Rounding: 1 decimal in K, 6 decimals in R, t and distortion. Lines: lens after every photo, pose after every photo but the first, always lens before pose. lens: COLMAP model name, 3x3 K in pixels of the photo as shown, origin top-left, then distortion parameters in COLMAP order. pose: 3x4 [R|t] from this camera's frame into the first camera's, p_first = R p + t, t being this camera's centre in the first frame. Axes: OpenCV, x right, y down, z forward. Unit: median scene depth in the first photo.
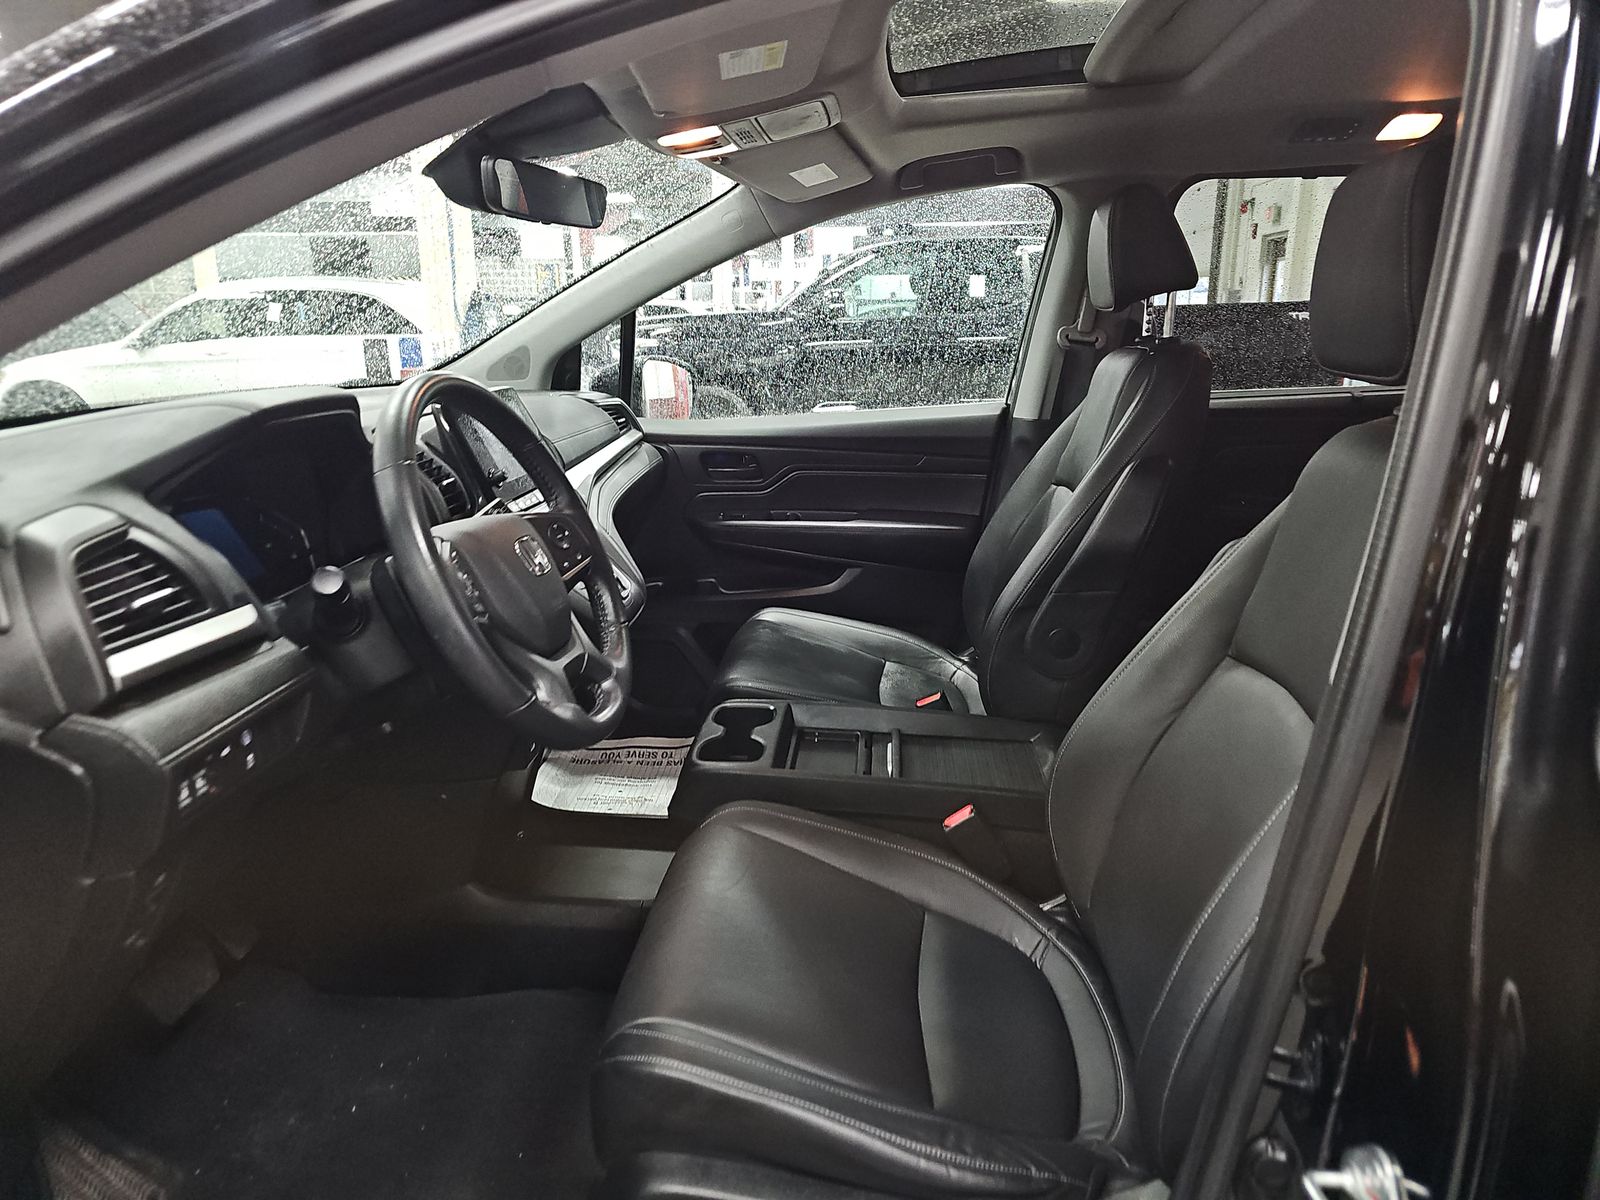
lens RADIAL K [[1066.9, 0, 771.5], [0, 1066.9, 610.6], [0, 0, 1]] dist [0.045353, -0.058510]
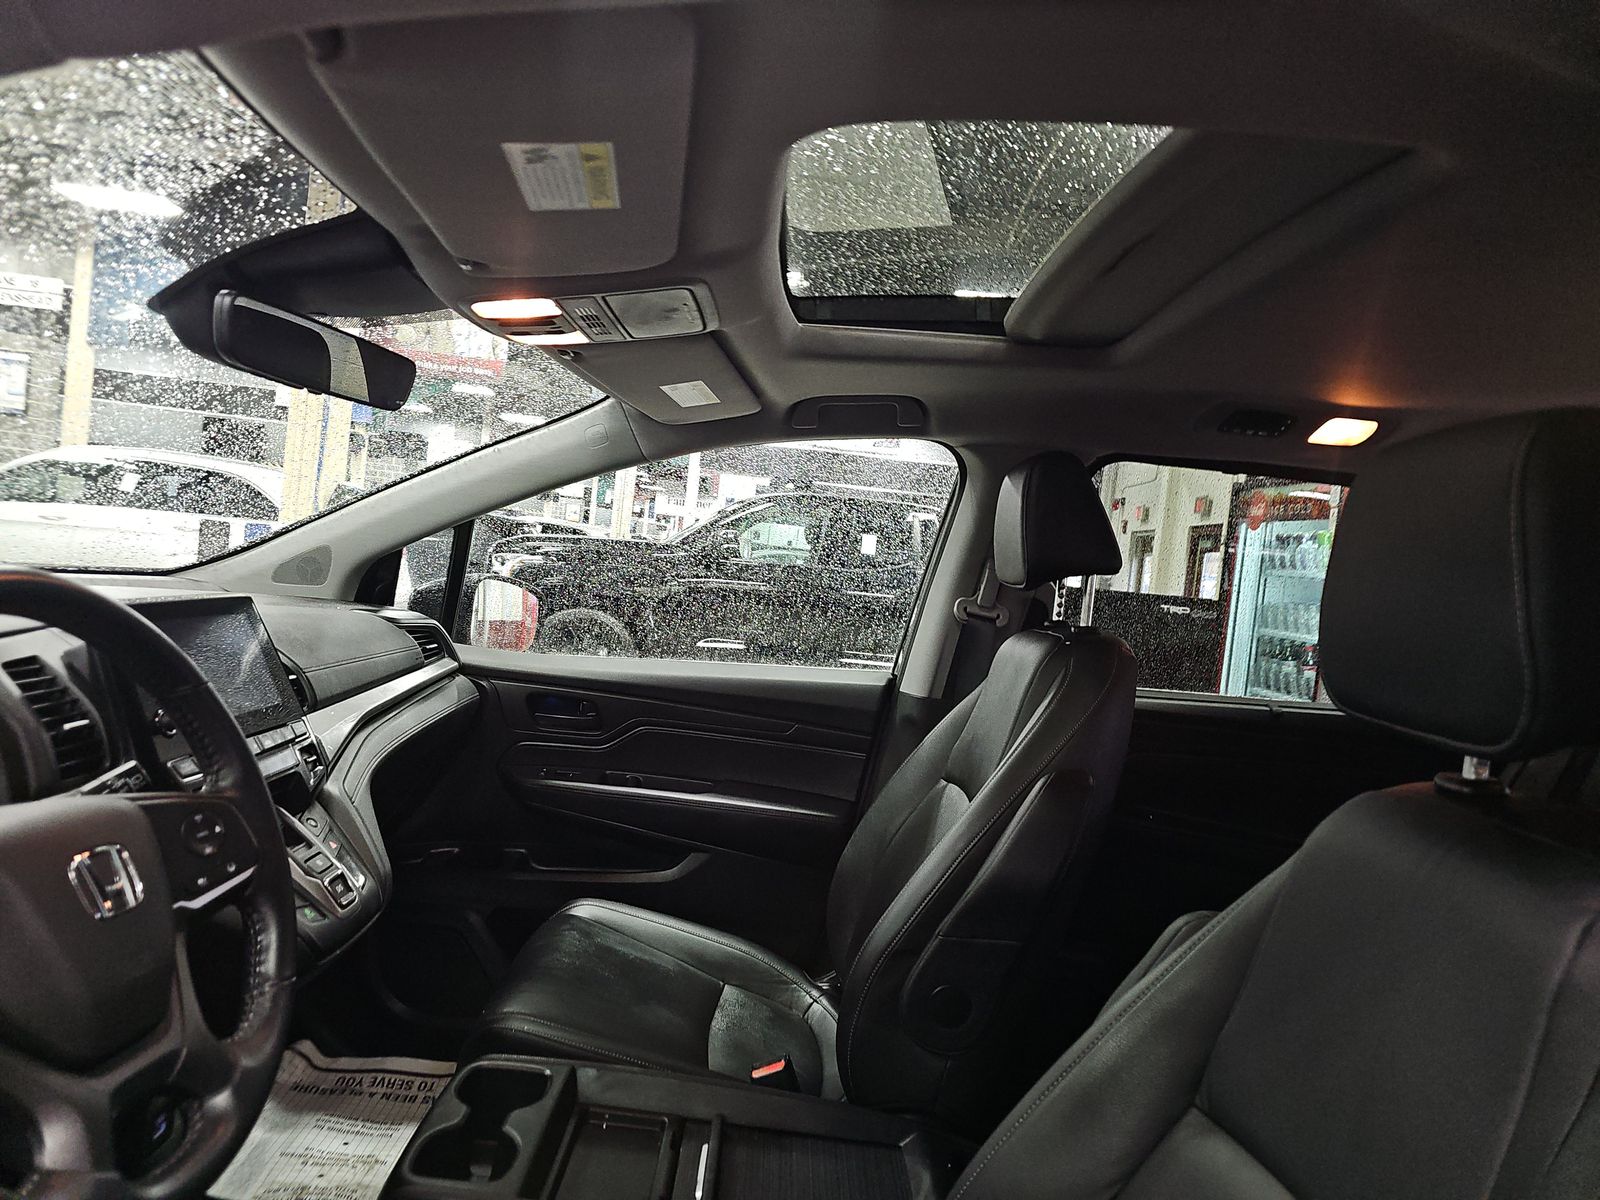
lens RADIAL K [[1057.5, 0, 774.1], [0, 1057.5, 595.8], [0, 0, 1]] dist [0.040906, -0.063540]
pose [[0.988542, 0.114131, 0.098791, 0.034314], [-0.088646, 0.968658, -0.232044, -0.052034], [-0.122178, 0.220627, 0.967676, 0.181323]]
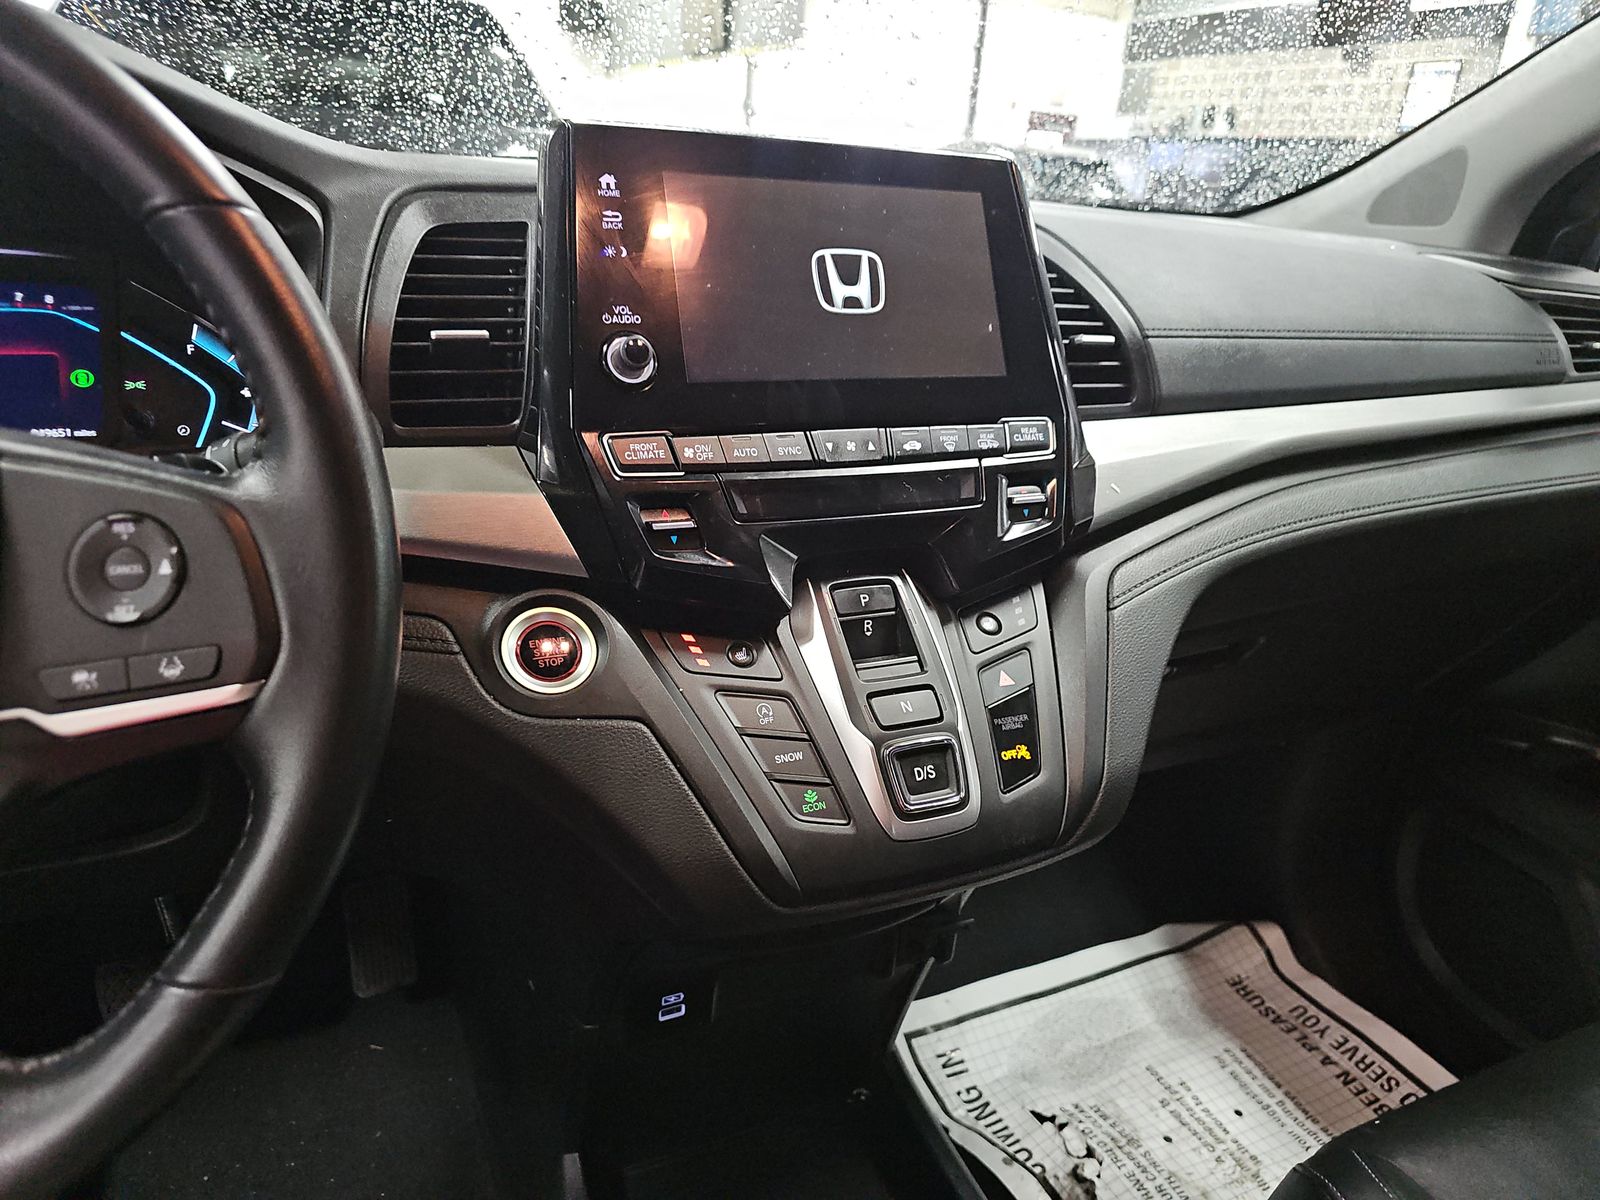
lens RADIAL K [[1056.9, 0, 804.2], [0, 1056.9, 630.6], [0, 0, 1]] dist [0.034731, -0.002453]
pose [[0.505708, 0.363777, -0.782257, 0.057699], [-0.281393, 0.926713, 0.249041, -0.097654], [0.815523, 0.094179, 0.571010, 0.569528]]
